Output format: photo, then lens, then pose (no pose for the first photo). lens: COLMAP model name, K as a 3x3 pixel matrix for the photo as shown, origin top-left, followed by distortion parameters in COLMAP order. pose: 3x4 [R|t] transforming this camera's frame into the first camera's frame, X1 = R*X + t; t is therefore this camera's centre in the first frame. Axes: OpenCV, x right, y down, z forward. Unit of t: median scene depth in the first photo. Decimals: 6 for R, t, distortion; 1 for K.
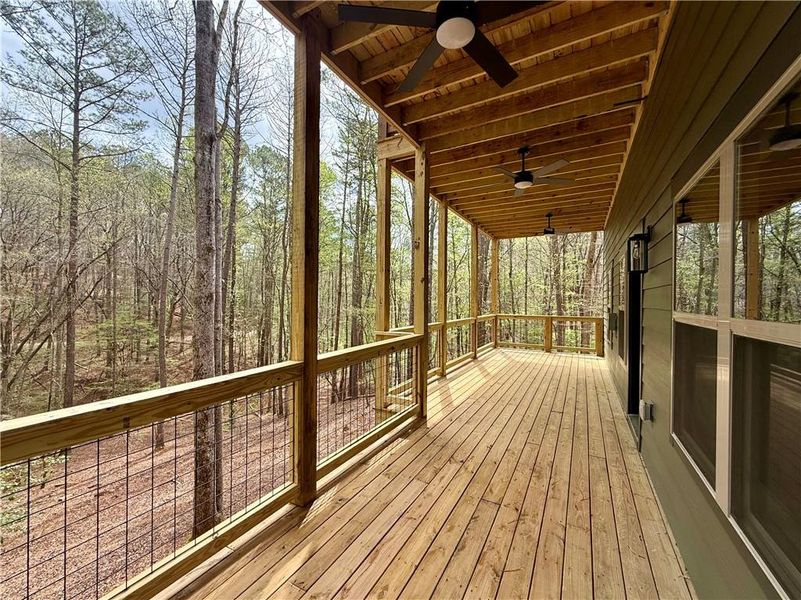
lens RADIAL K [[322.1, 0, 402.6], [0, 322.1, 300.5], [0, 0, 1]] dist [0.002895, 0.000070]
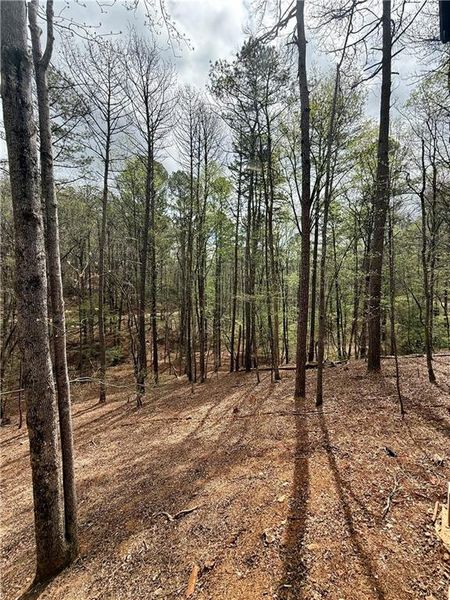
lens RADIAL K [[241.3, 0, 226.5], [0, 241.3, 295.1], [0, 0, 1]] dist [0.002895, 0.000070]
pose [[0.969248, -0.006452, -0.246001, -0.005692], [0.012534, 0.999653, 0.023166, 0.003034], [0.245766, -0.025537, 0.968993, 0.130835]]
